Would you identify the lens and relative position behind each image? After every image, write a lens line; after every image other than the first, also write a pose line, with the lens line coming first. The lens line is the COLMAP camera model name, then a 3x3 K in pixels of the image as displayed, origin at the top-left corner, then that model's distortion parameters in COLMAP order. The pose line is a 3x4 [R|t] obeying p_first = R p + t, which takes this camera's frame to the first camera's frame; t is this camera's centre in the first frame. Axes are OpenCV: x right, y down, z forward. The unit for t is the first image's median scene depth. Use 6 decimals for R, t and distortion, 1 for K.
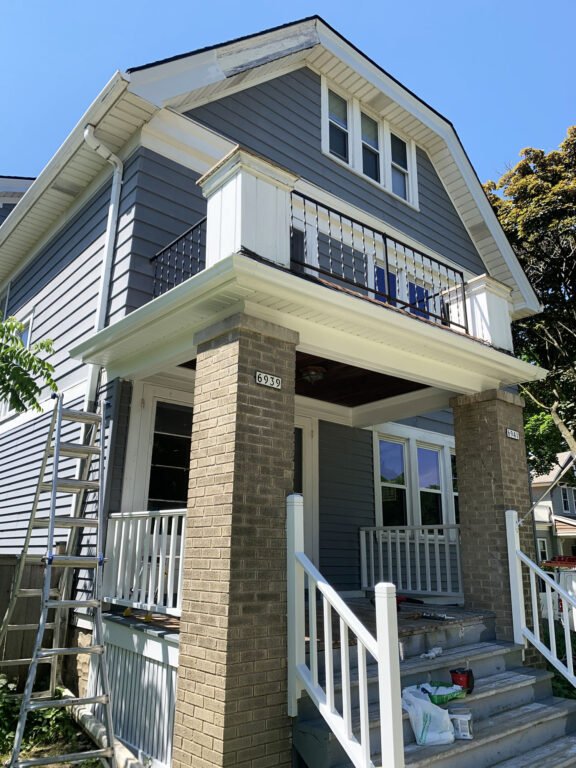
lens RADIAL K [[590.6, 0, 288.0], [0, 590.6, 384.0], [0, 0, 1]] dist [0.008133, -0.007091]
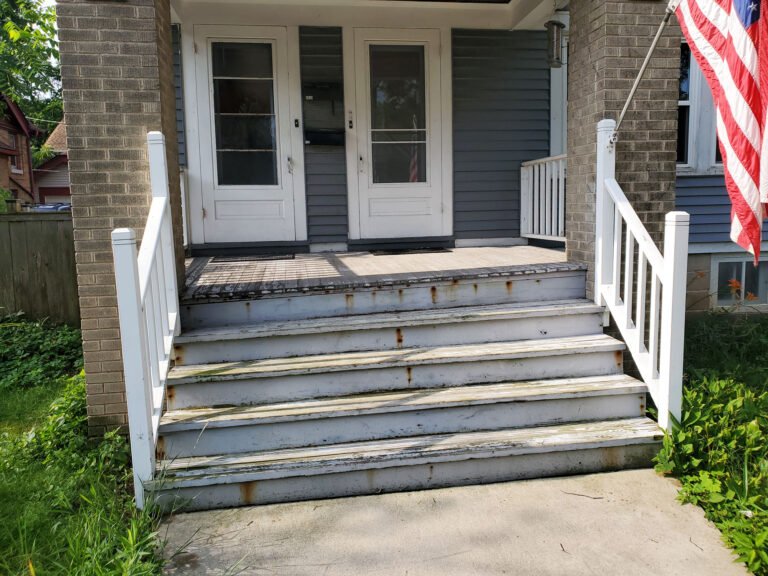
lens RADIAL K [[588.3, 0, 388.9], [0, 588.3, 271.1], [0, 0, 1]] dist [0.090810, -0.172495]
pose [[0.845755, 0.022102, -0.533113, 0.581383], [0.183410, 0.926216, 0.329369, 0.118816], [0.501058, -0.376344, 0.779299, 0.335146]]
